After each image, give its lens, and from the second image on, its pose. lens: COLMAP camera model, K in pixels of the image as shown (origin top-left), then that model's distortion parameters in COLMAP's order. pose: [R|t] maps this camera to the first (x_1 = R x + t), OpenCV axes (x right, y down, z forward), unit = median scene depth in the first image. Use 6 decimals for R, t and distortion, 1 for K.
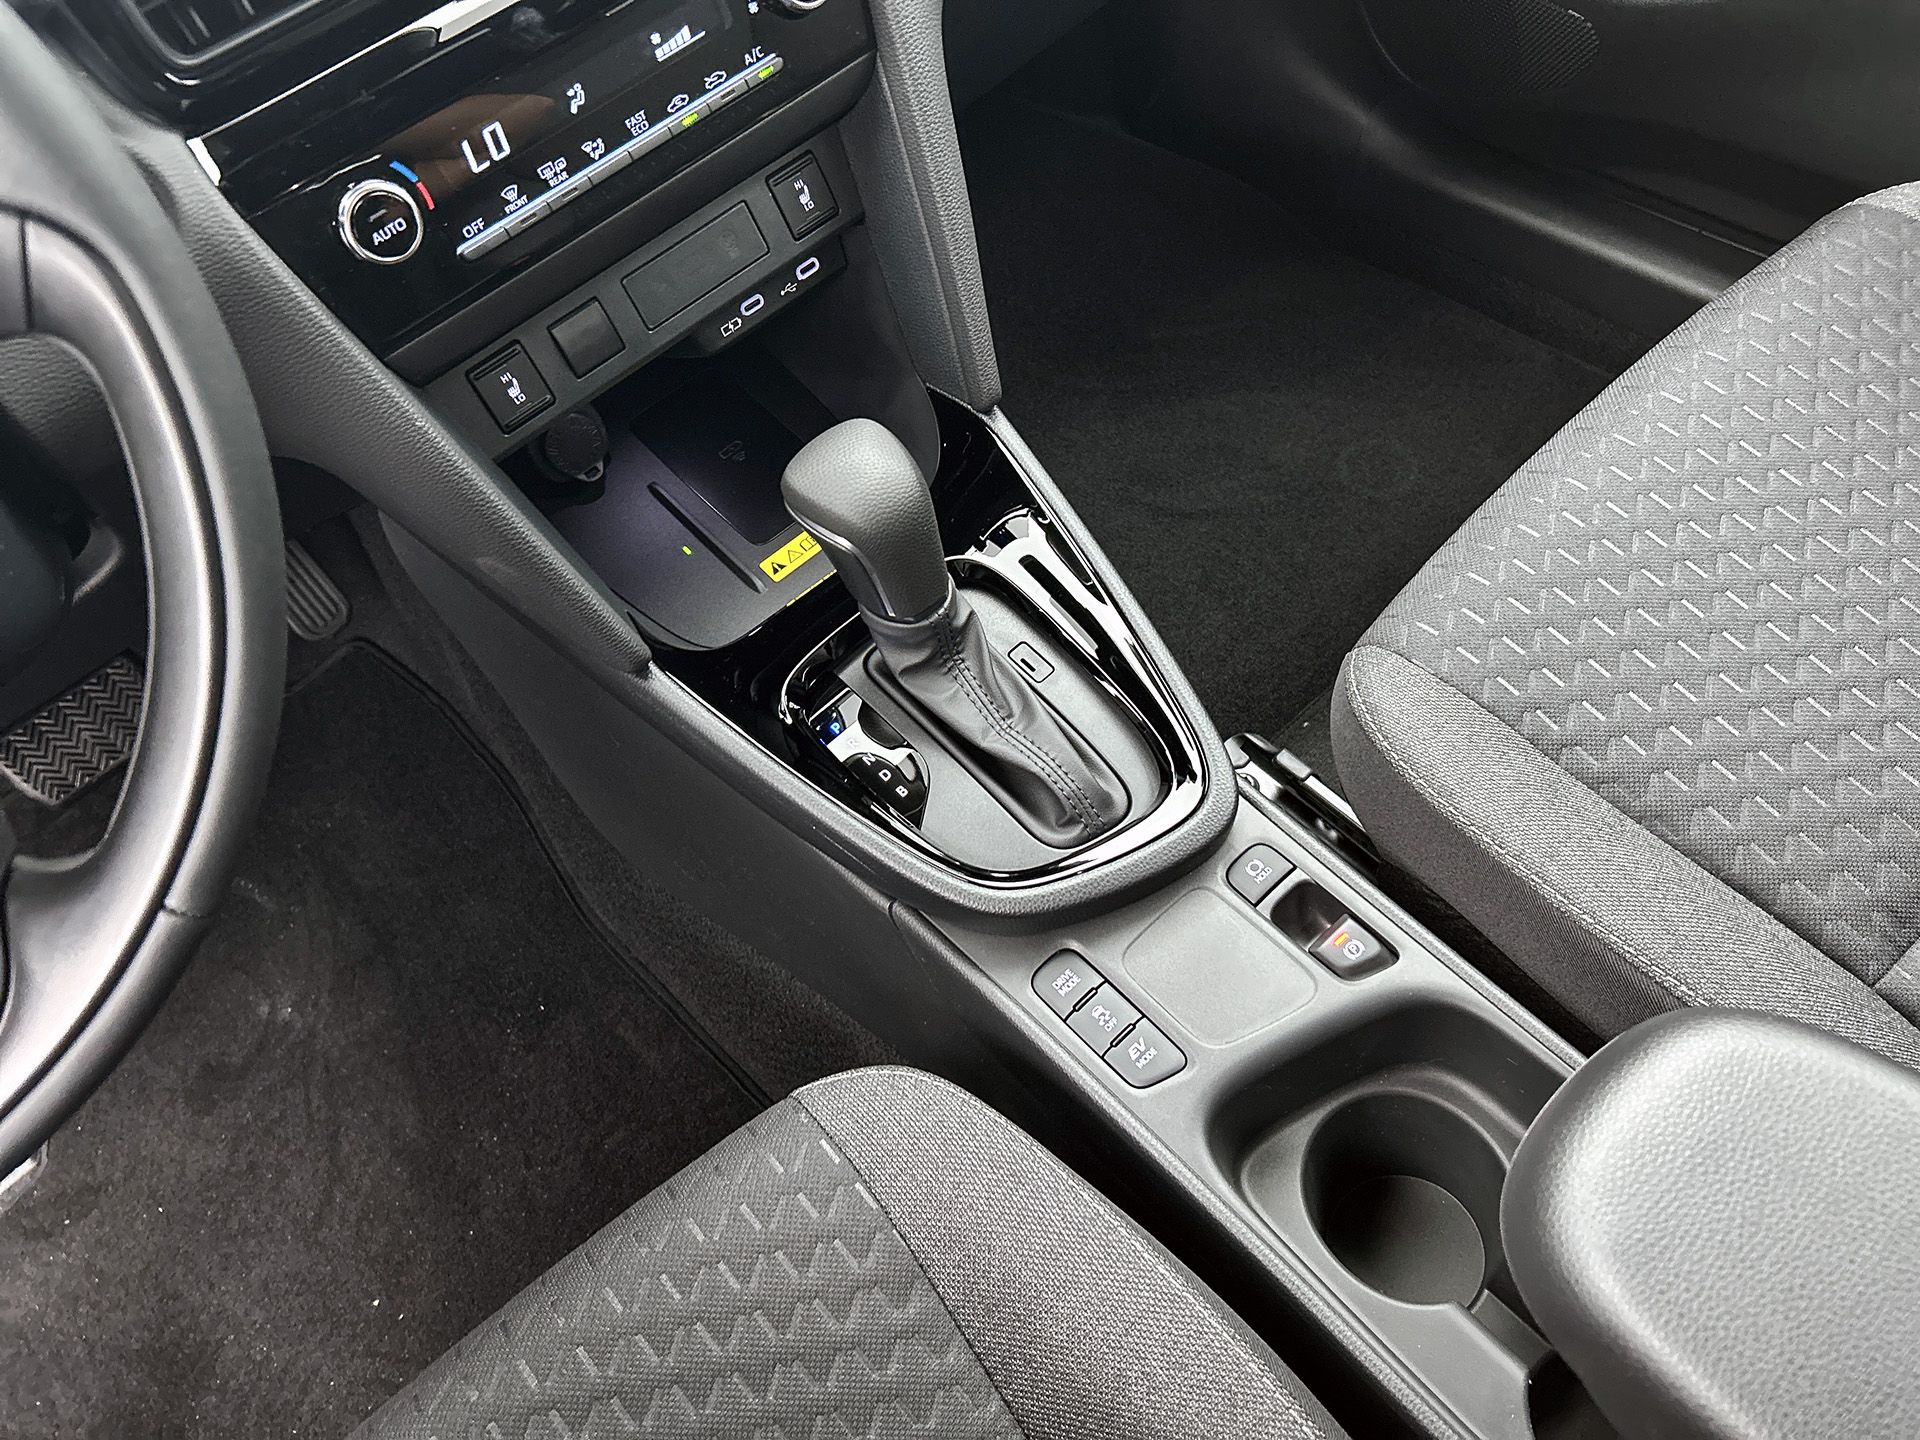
lens RADIAL K [[1442.9, 0, 959.9], [0, 1442.9, 695.5], [0, 0, 1]] dist [0.049803, -0.074925]
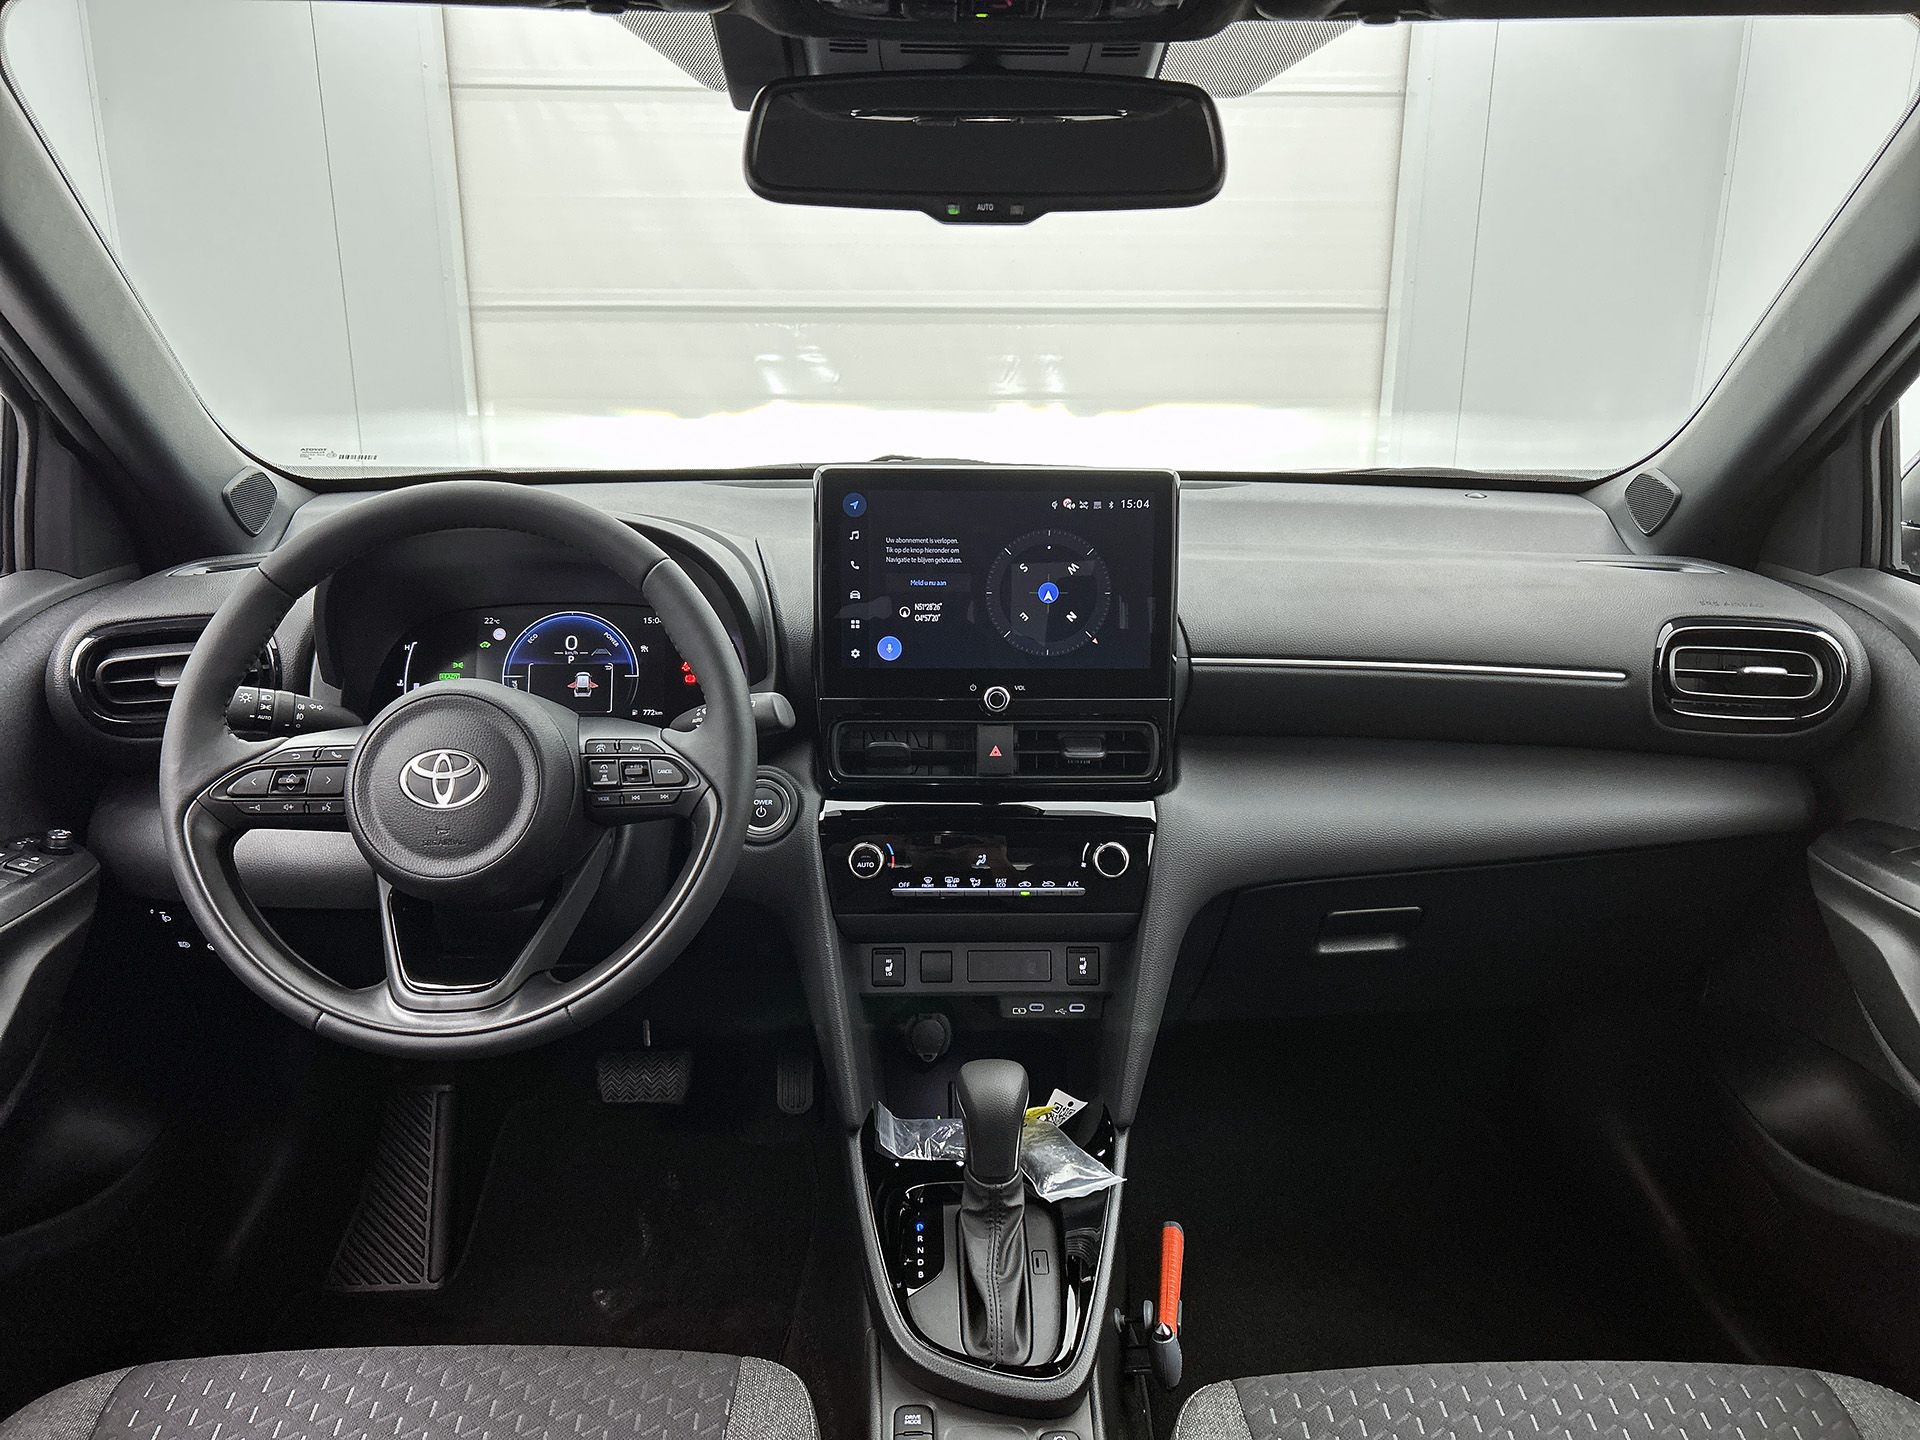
lens RADIAL K [[1442.9, 0, 990.0], [0, 1442.9, 716.4], [0, 0, 1]] dist [0.049803, -0.074925]
pose [[0.764907, 0.336631, -0.549178, 0.776039], [-0.589314, 0.709919, -0.385648, 0.224526], [0.260051, 0.618623, 0.741403, -0.631950]]
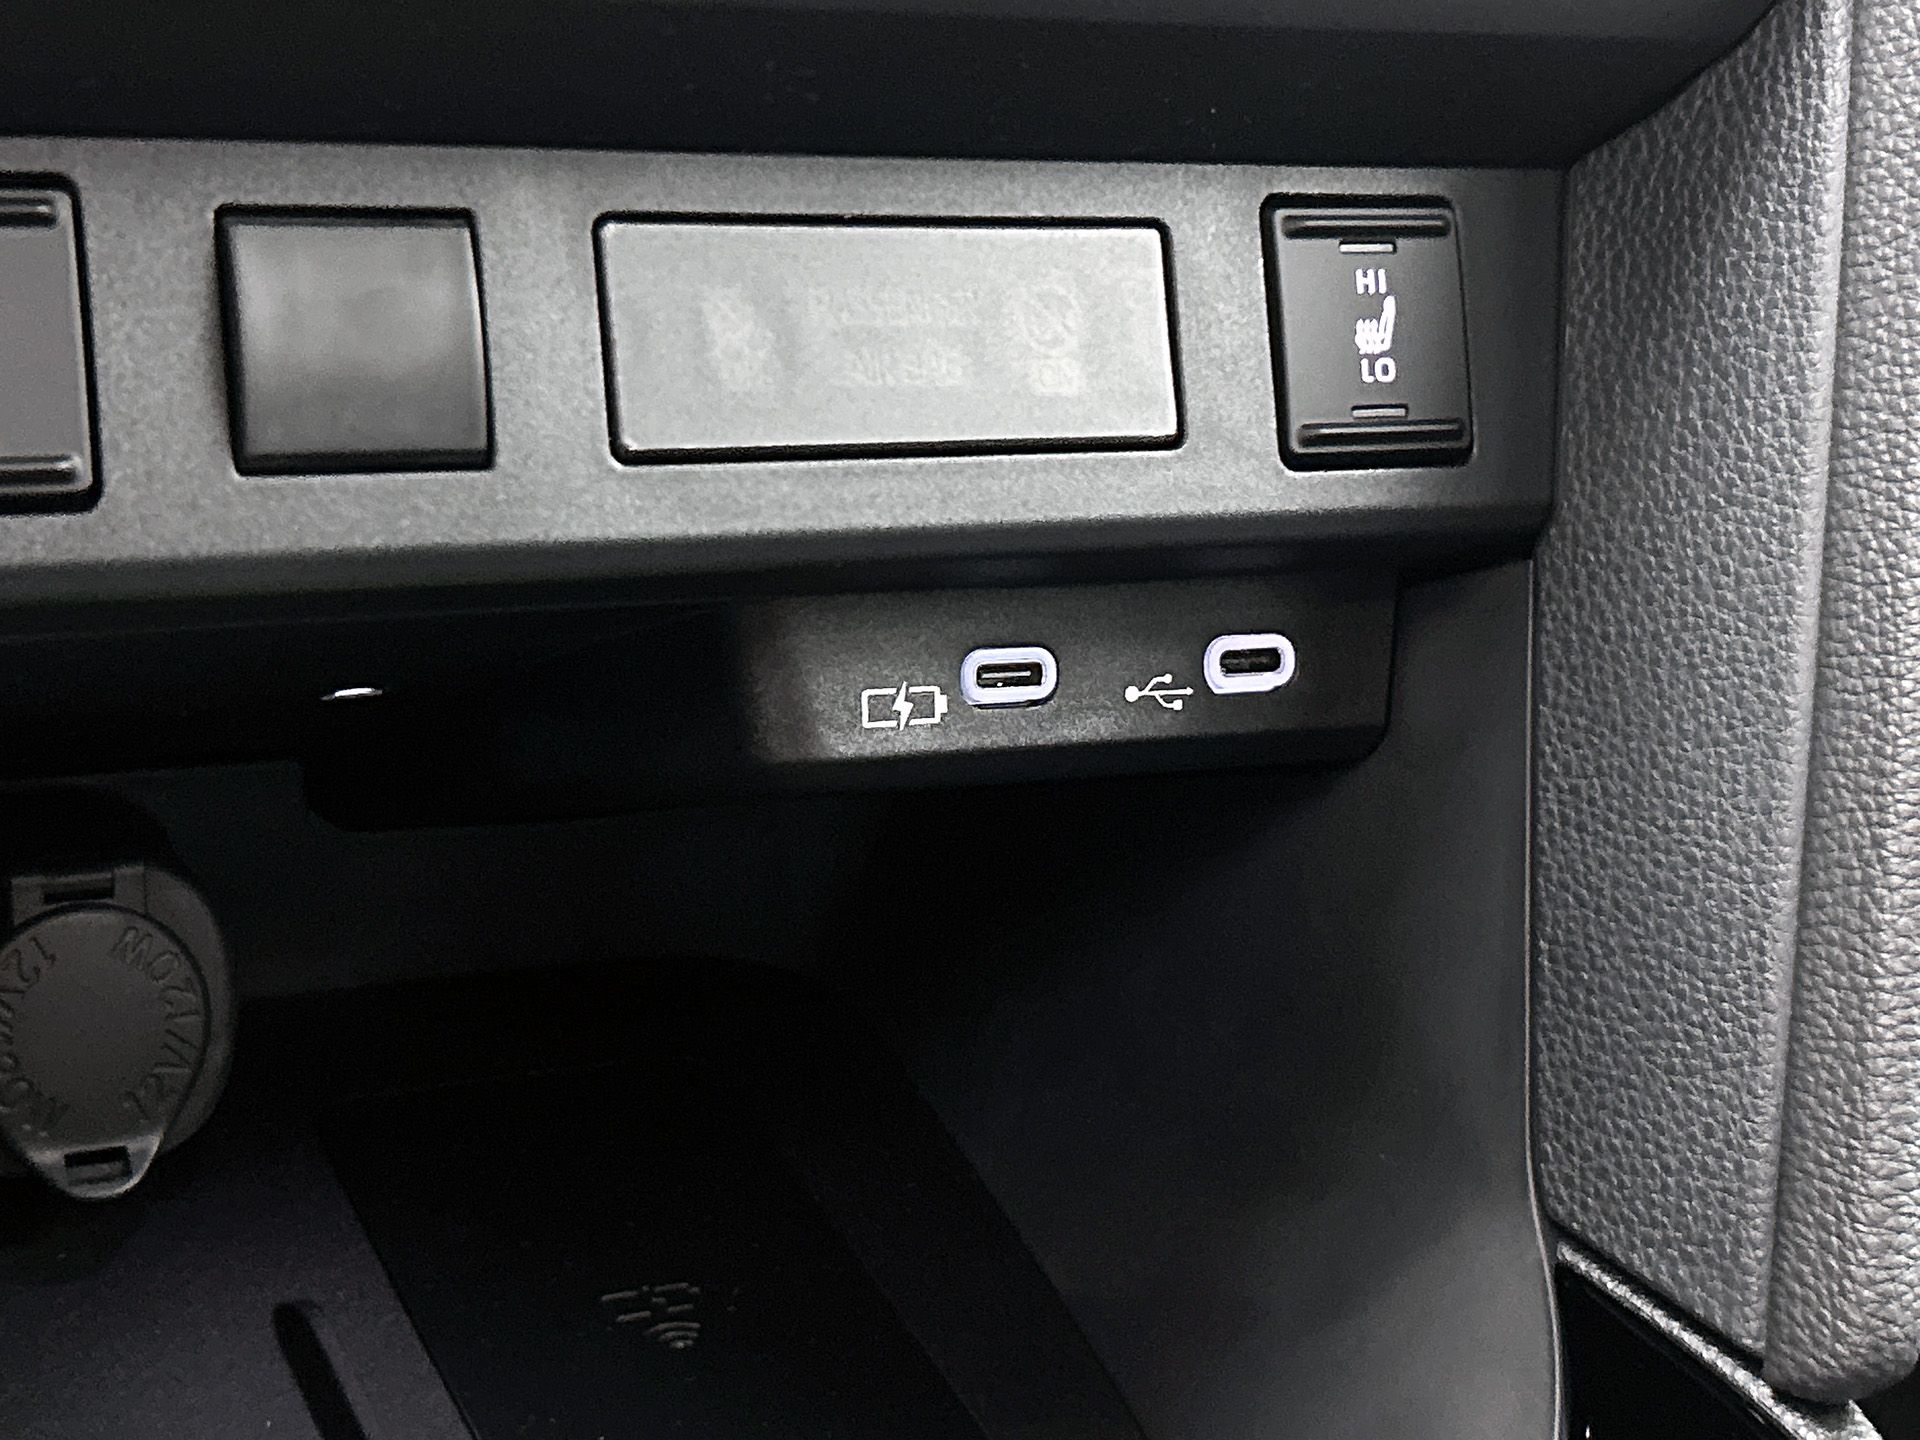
lens RADIAL K [[3115.4, 0, 965.7], [0, 3115.4, 710.5], [0, 0, 1]] dist [0.048292, 0.000000]
pose [[0.942028, 0.307207, -0.134933, -0.090275], [-0.328563, 0.763025, -0.556632, 0.038898], [-0.068044, 0.568697, 0.819728, 0.667856]]
